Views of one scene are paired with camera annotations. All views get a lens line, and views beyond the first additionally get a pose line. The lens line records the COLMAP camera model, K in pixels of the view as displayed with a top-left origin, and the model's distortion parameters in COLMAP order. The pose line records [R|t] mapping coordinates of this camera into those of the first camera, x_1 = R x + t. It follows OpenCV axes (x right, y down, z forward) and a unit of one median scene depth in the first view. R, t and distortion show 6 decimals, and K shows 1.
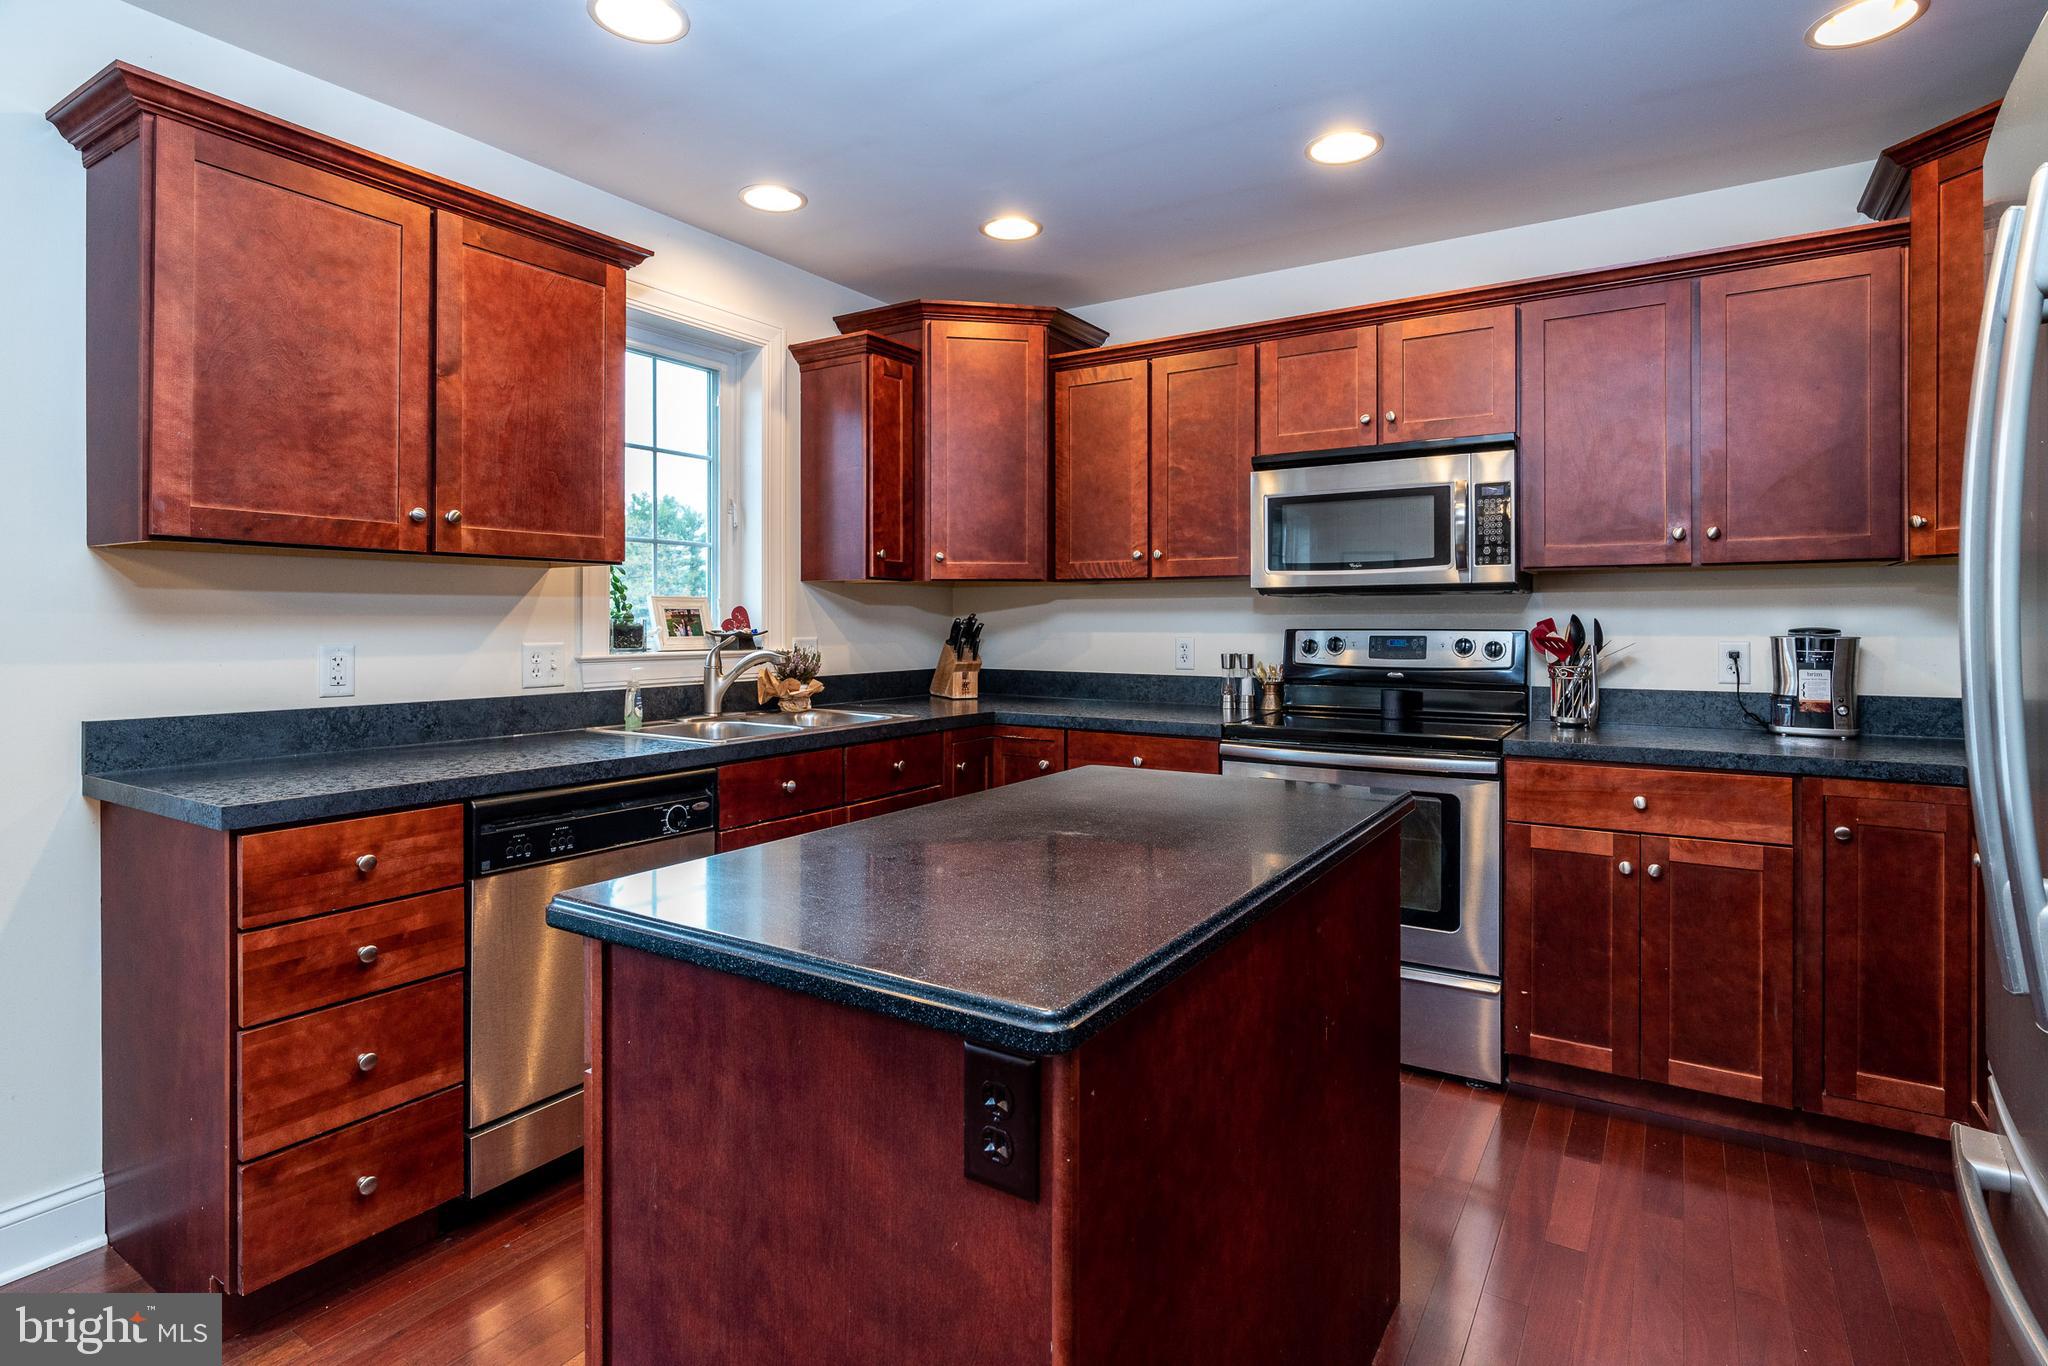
lens RADIAL K [[1045.9, 0, 1013.3], [0, 1045.9, 621.9], [0, 0, 1]] dist [-0.000940, 0.000524]
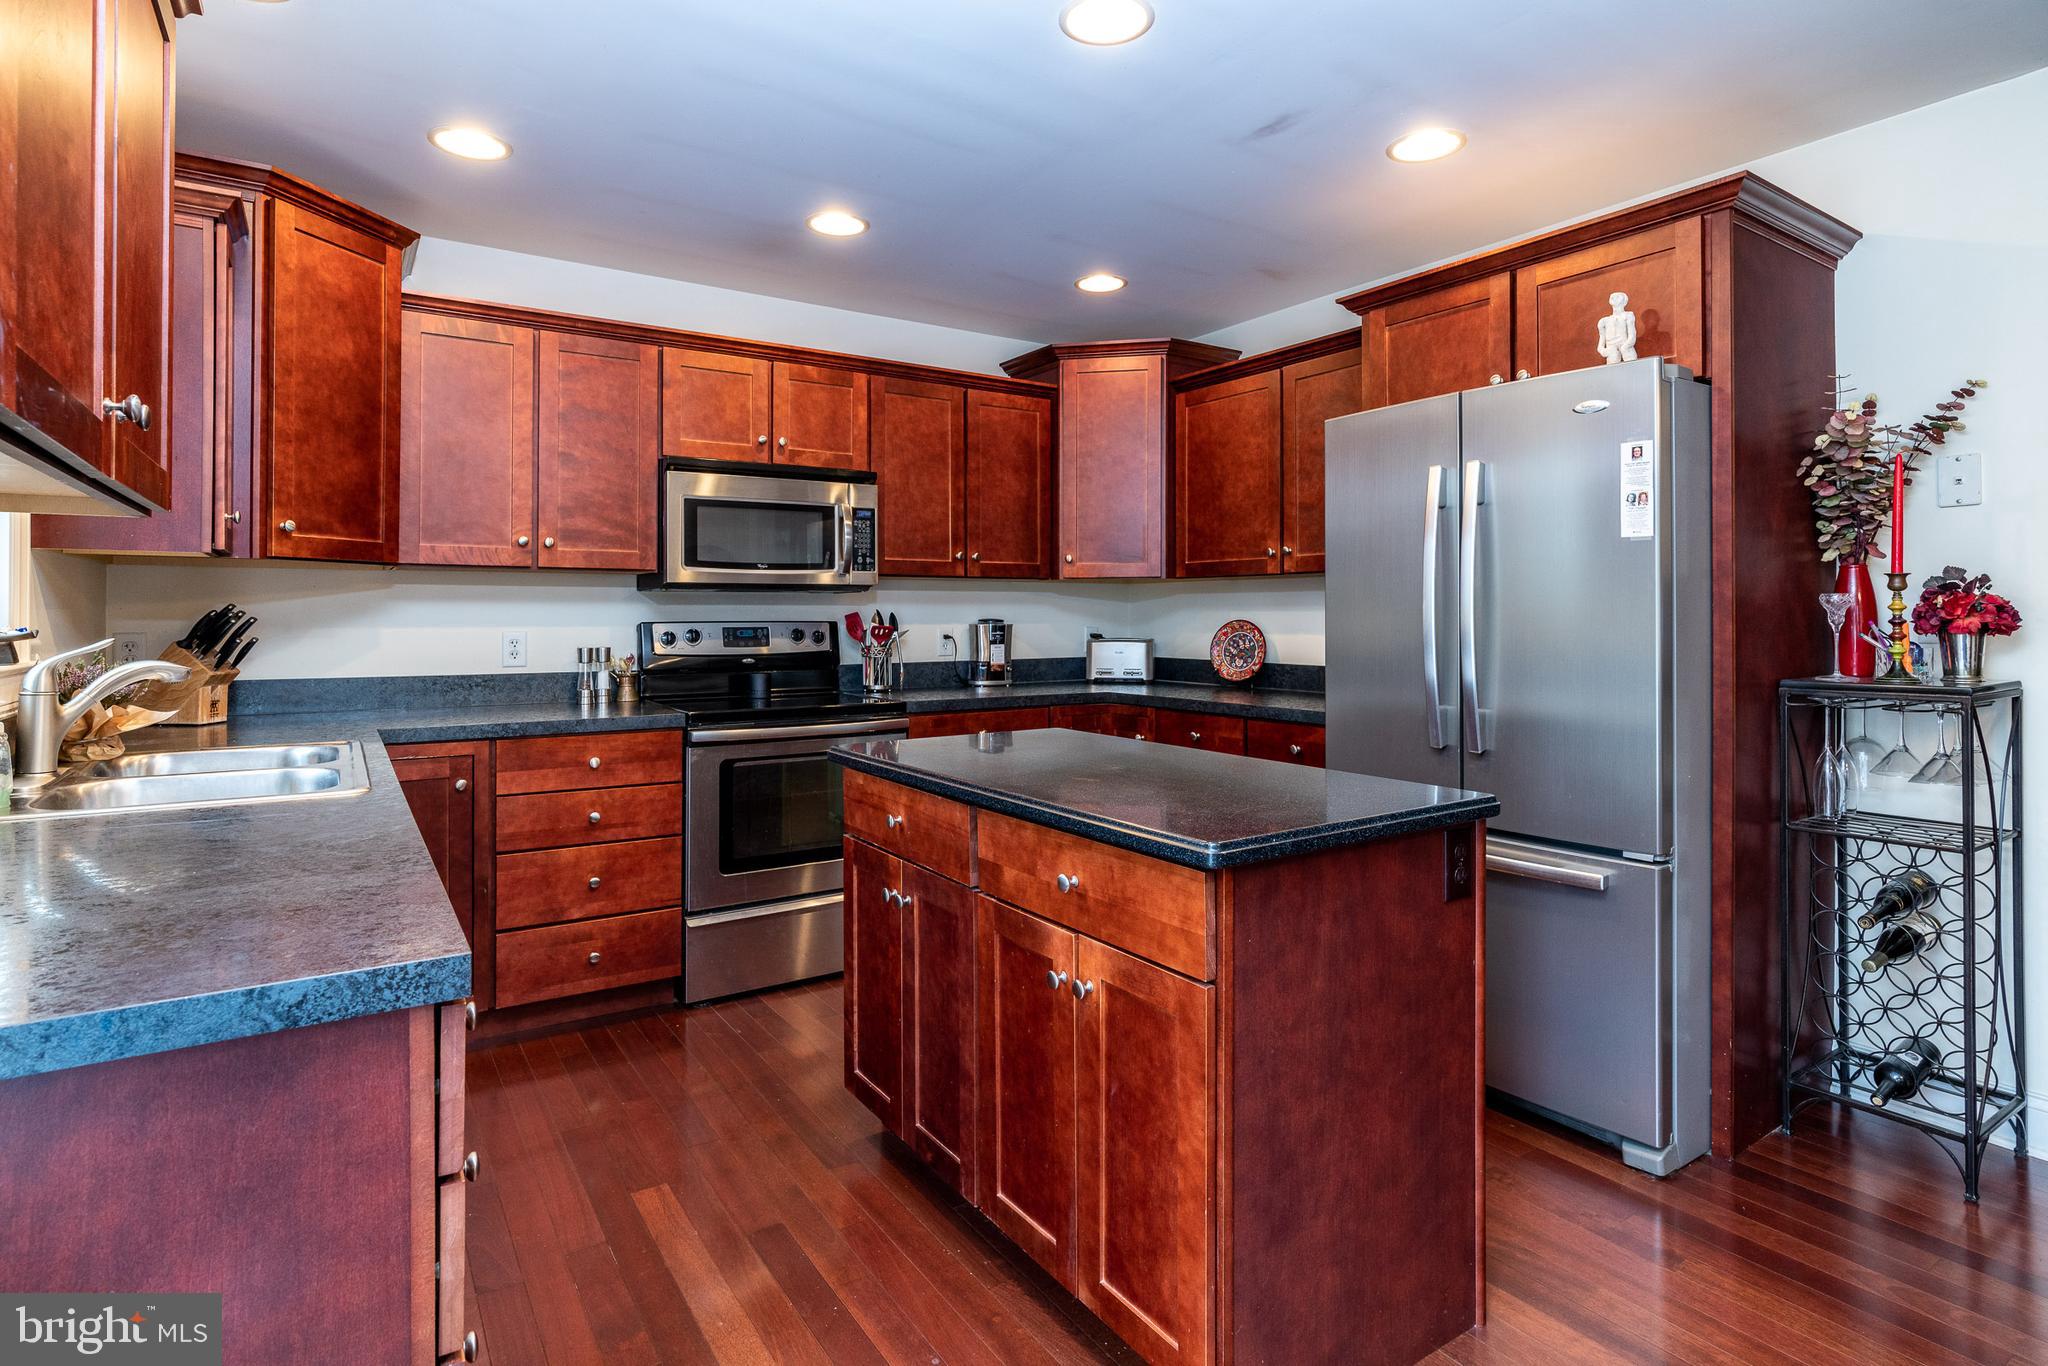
lens RADIAL K [[1045.9, 0, 1013.3], [0, 1045.9, 621.9], [0, 0, 1]] dist [-0.000940, 0.000524]
pose [[0.408587, -0.005606, 0.912702, -0.596790], [0.001797, 0.999984, 0.005337, 0.001882], [-0.912718, -0.000541, 0.408591, 0.268709]]
